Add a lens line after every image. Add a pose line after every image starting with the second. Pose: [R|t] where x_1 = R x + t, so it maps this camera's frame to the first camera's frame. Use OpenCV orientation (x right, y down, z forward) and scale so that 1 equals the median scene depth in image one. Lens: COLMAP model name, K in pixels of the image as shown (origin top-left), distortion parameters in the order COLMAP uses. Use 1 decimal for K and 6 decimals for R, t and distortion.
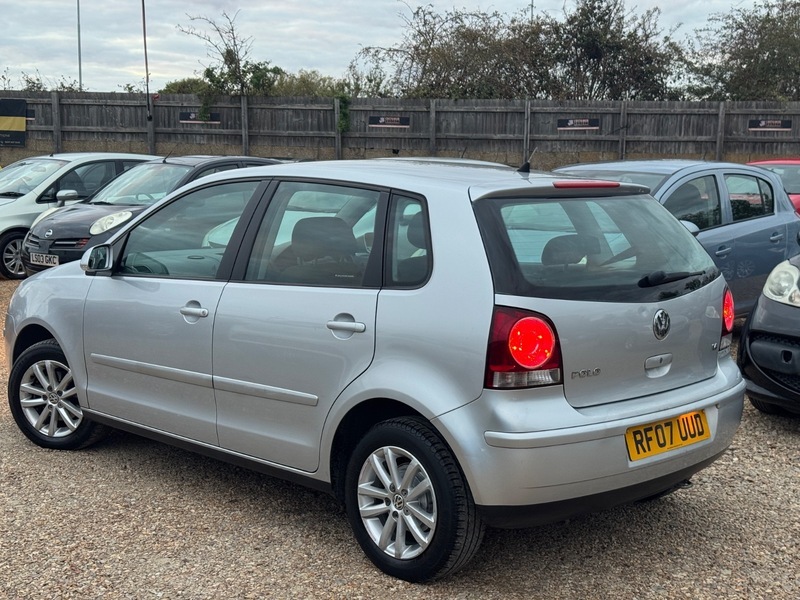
lens RADIAL K [[1134.4, 0, 407.8], [0, 1134.4, 298.2], [0, 0, 1]] dist [0.230000, -0.565505]
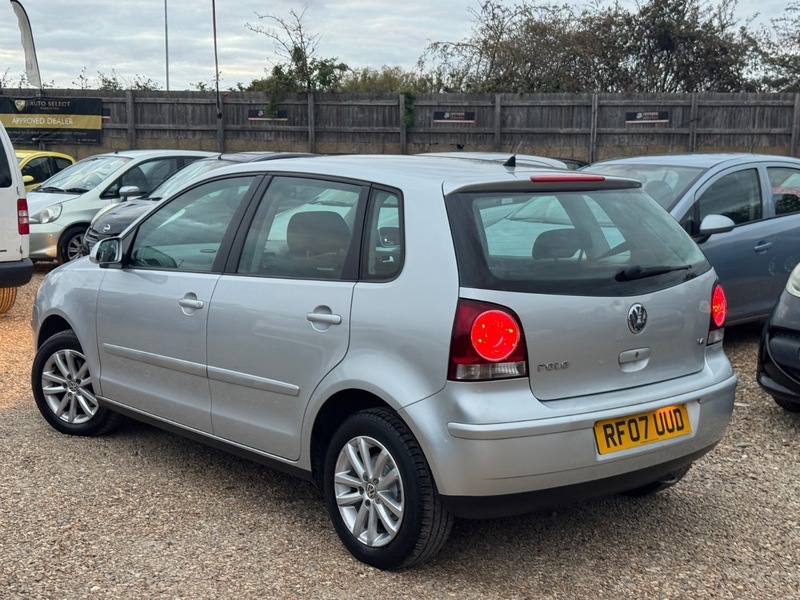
lens RADIAL K [[1133.7, 0, 401.6], [0, 1133.7, 310.6], [0, 0, 1]] dist [0.220807, -0.533552]
pose [[0.996630, 0.006853, -0.081739, 0.071930], [-0.005678, 0.999877, 0.014590, 0.002117], [0.081829, -0.014077, 0.996547, -0.004940]]
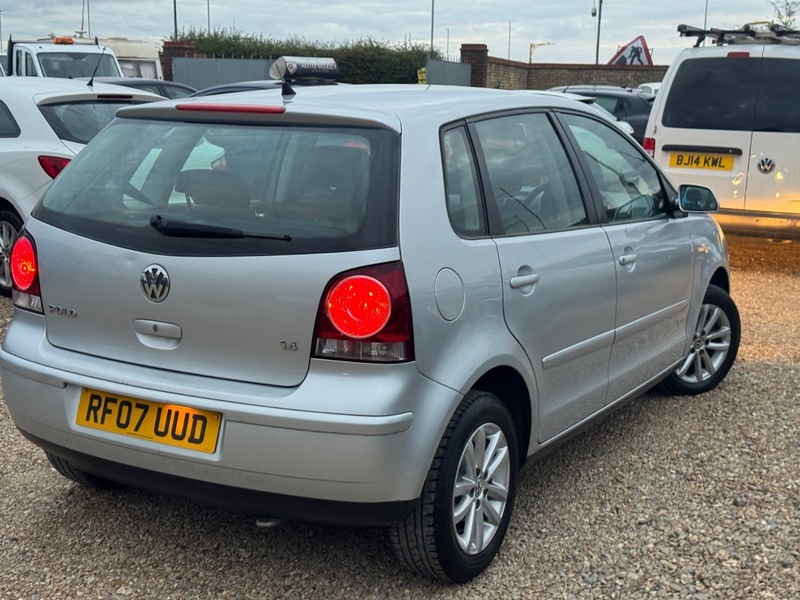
lens RADIAL K [[1117.0, 0, 378.5], [0, 1117.0, 300.2], [0, 0, 1]] dist [0.207285, -0.419920]
pose [[0.225739, 0.168682, -0.959473, 0.735305], [-0.129956, 0.981307, 0.141945, -0.070288], [0.965481, 0.092647, 0.243440, 0.701512]]
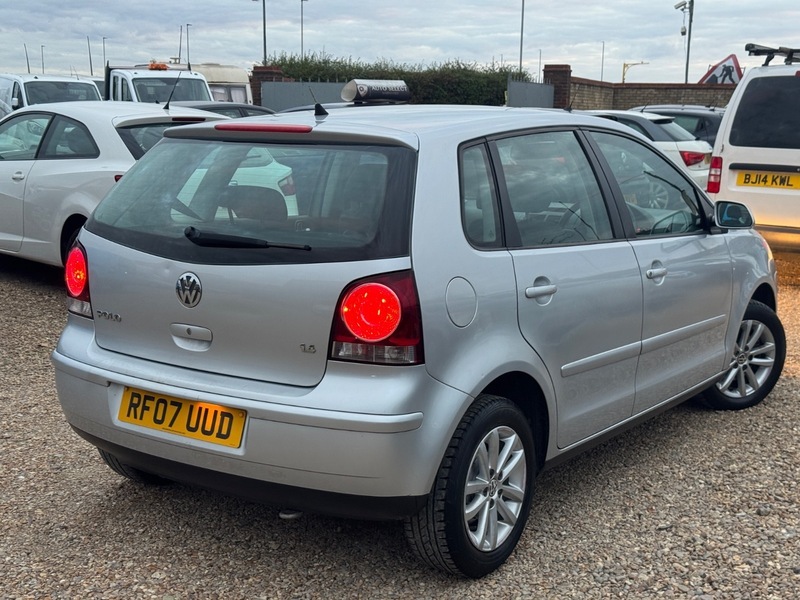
lens RADIAL K [[1117.0, 0, 378.5], [0, 1117.0, 300.2], [0, 0, 1]] dist [0.207285, -0.419920]
pose [[0.145924, 0.152328, -0.977498, 0.777891], [-0.127691, 0.982710, 0.134078, -0.073013], [0.981020, 0.105252, 0.162852, 0.732446]]
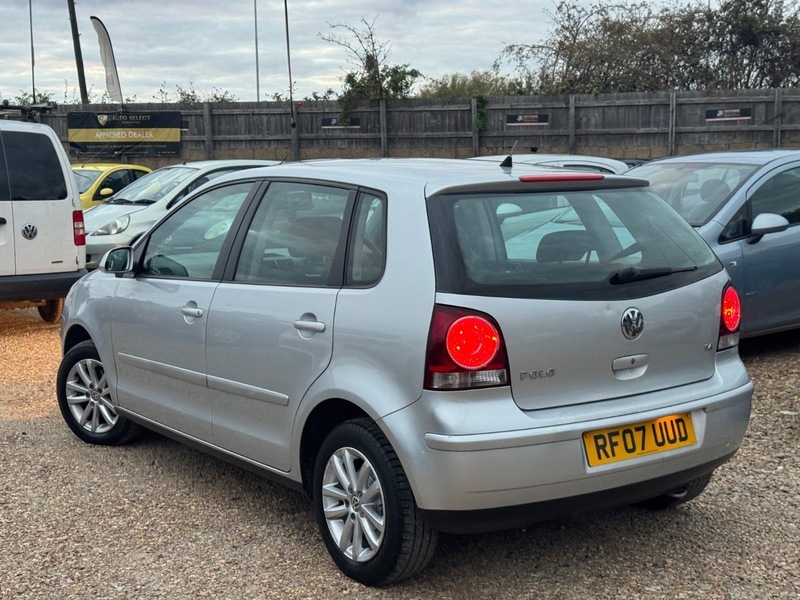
lens RADIAL K [[1134.1, 0, 398.2], [0, 1134.1, 301.5], [0, 0, 1]] dist [0.228938, -0.582435]
pose [[0.985549, -0.004830, -0.169321, 0.139383], [0.005145, 0.999986, 0.001421, 0.001923], [0.169312, -0.002271, 0.985560, 0.025266]]
